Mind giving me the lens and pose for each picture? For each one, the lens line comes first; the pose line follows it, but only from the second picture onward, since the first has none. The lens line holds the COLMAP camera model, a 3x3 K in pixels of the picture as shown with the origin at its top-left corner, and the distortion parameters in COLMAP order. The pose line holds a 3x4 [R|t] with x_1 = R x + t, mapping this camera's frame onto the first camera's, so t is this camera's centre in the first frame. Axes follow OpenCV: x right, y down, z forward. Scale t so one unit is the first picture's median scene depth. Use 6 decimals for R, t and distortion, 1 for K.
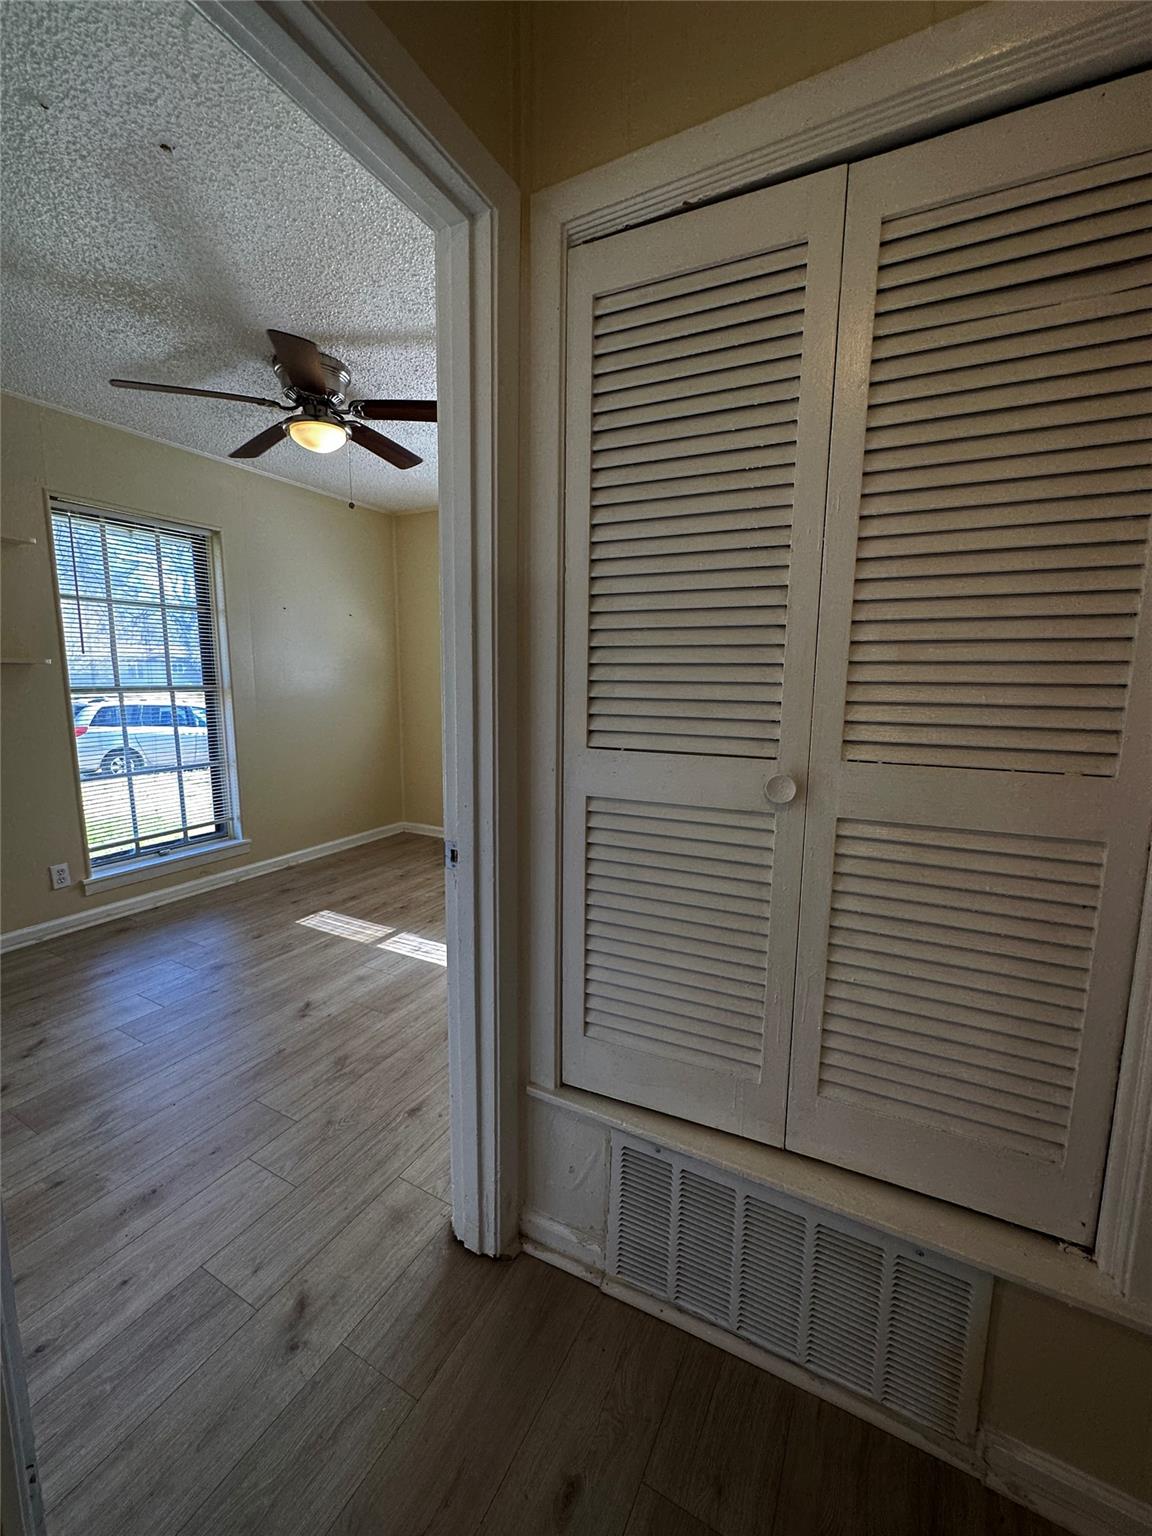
lens RADIAL K [[615.4, 0, 574.3], [0, 615.4, 764.0], [0, 0, 1]] dist [-0.000098, 0.000318]
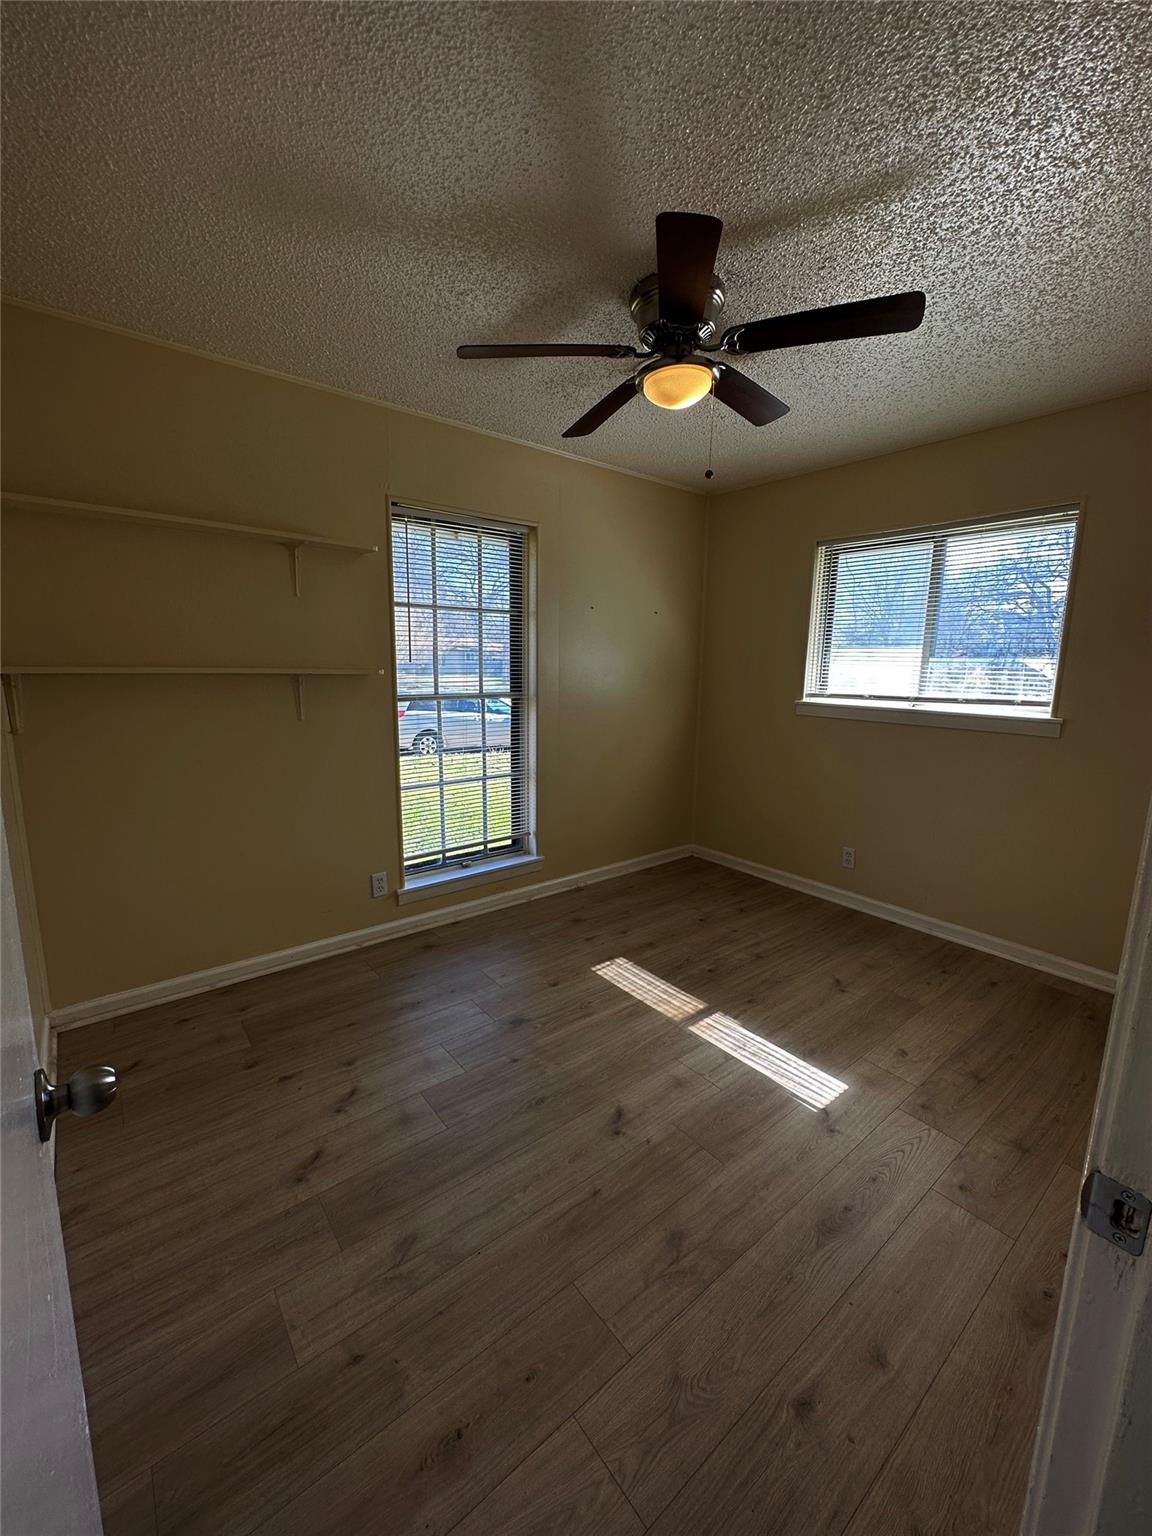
lens RADIAL K [[613.7, 0, 576.0], [0, 613.7, 765.1], [0, 0, 1]] dist [0.000307, 0.000397]
pose [[0.921770, 0.069827, -0.381398, -0.168899], [-0.062726, 0.997548, 0.031036, -0.061927], [0.382630, -0.004684, 0.923890, 0.195678]]
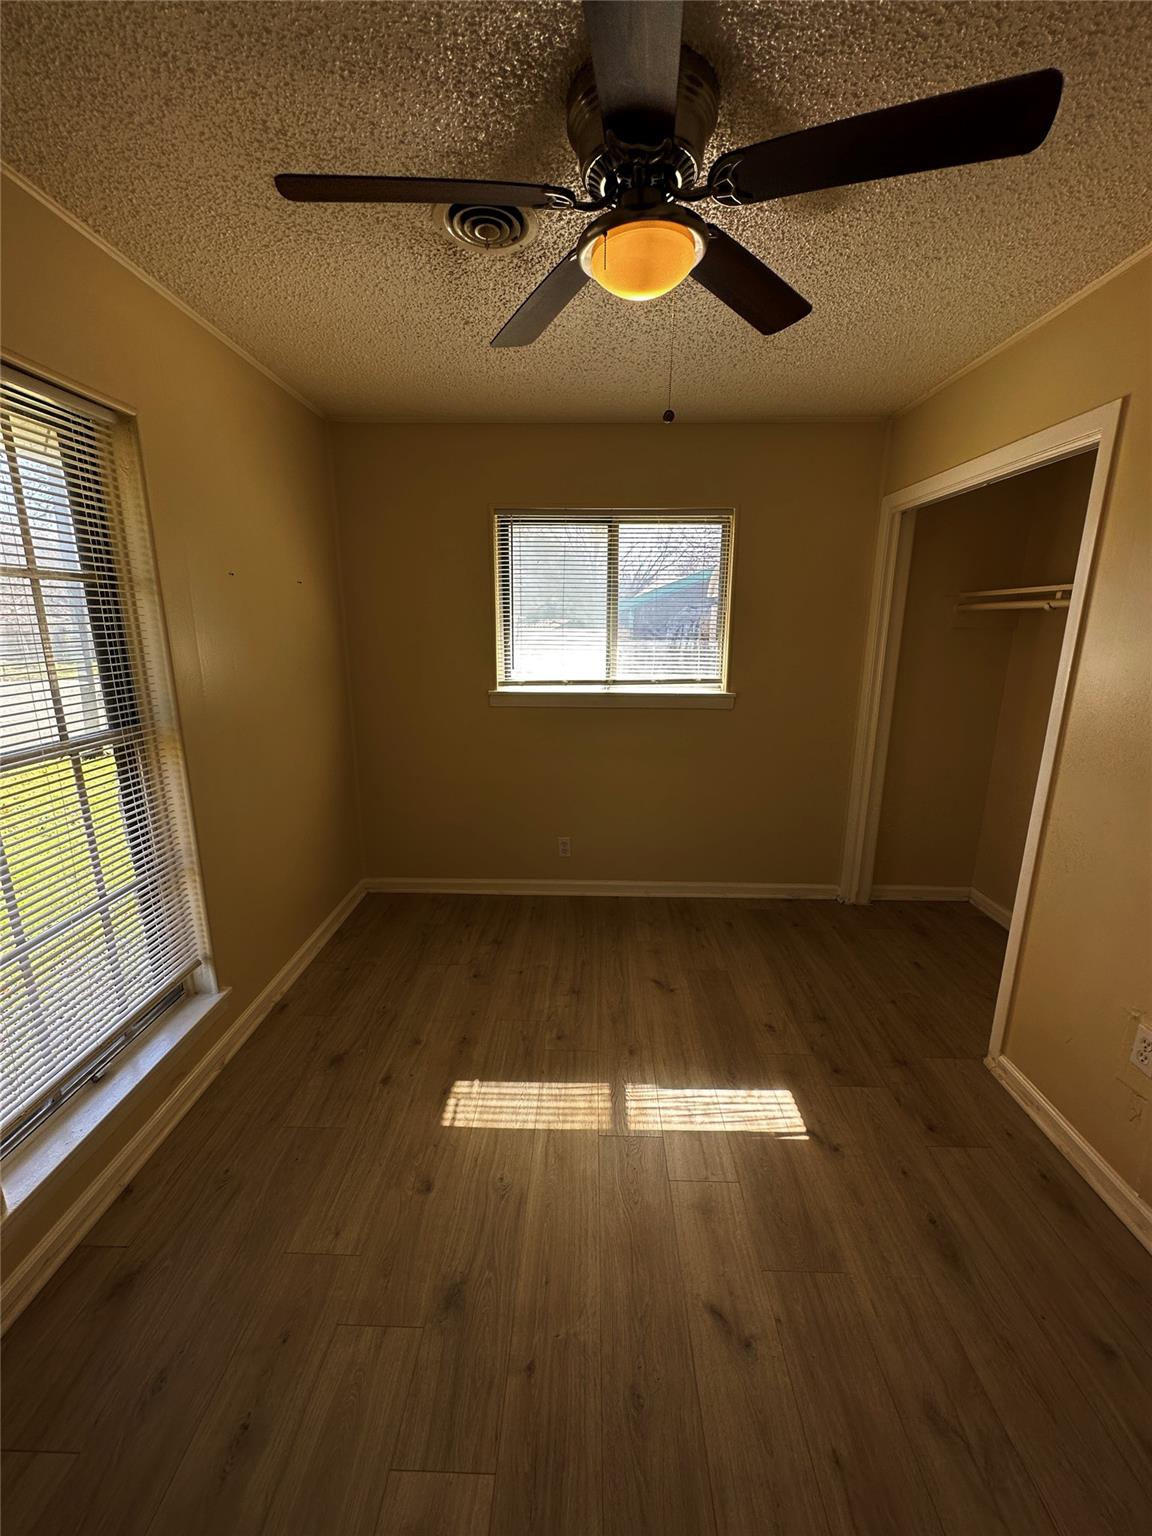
lens RADIAL K [[613.7, 0, 576.0], [0, 613.7, 765.1], [0, 0, 1]] dist [0.000307, 0.000397]
pose [[0.891157, -0.108895, 0.440433, -0.591927], [0.070857, 0.992262, 0.101962, -0.149423], [-0.448128, -0.059656, 0.891977, 0.453380]]
